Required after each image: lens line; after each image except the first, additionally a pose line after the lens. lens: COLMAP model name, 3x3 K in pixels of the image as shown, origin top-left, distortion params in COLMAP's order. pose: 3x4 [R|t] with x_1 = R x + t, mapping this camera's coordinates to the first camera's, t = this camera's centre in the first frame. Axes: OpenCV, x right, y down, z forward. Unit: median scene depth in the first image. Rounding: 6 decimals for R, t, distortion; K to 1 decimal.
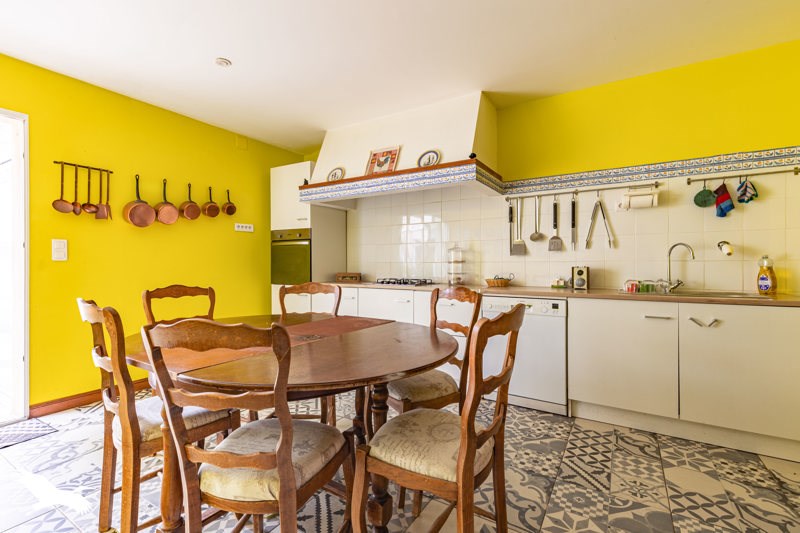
lens RADIAL K [[367.9, 0, 399.6], [0, 367.9, 260.1], [0, 0, 1]] dist [0.003053, 0.000233]
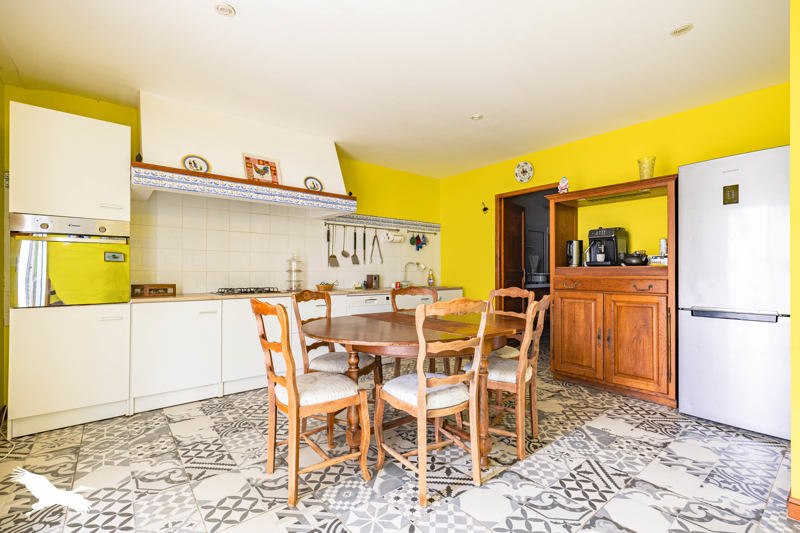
lens RADIAL K [[359.6, 0, 398.4], [0, 359.6, 273.4], [0, 0, 1]] dist [0.001171, 0.000089]
pose [[0.328812, 0.000284, 0.944395, -0.859970], [-0.006805, 0.999975, 0.002069, 0.007979], [-0.944371, -0.007107, 0.328806, 0.334679]]
